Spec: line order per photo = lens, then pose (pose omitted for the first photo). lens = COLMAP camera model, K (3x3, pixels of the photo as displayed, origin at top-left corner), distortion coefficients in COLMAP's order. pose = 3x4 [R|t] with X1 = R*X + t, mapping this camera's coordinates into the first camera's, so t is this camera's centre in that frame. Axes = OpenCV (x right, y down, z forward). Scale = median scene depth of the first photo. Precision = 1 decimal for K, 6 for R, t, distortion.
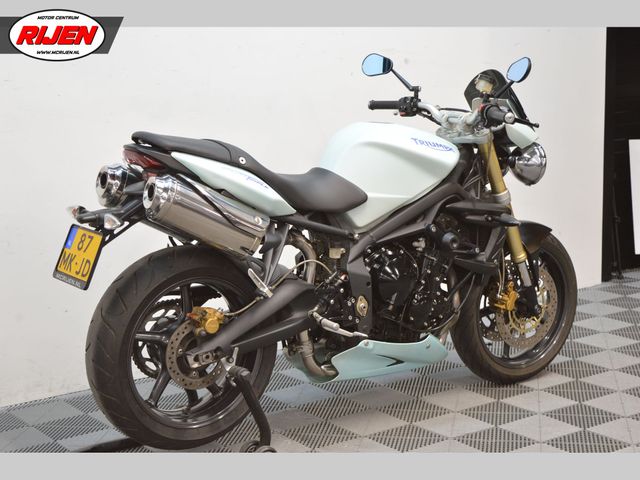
lens RADIAL K [[1188.7, 0, 320.0], [0, 1188.7, 240.0], [0, 0, 1]] dist [-0.043926, -0.103200]
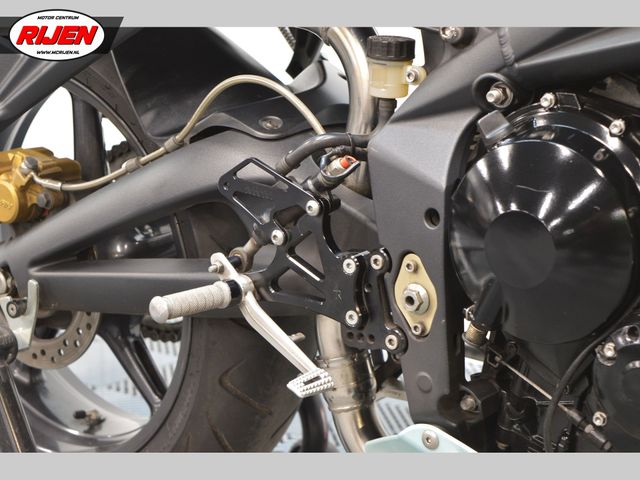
lens RADIAL K [[1490.0, 0, 320.0], [0, 1490.0, 240.0], [0, 0, 1]] dist [0.036315, 0.138307]
pose [[0.309990, 0.217870, -0.925440, 0.331930], [-0.165754, 0.970867, 0.173043, -0.009788], [0.936179, 0.099754, 0.337072, 0.867048]]
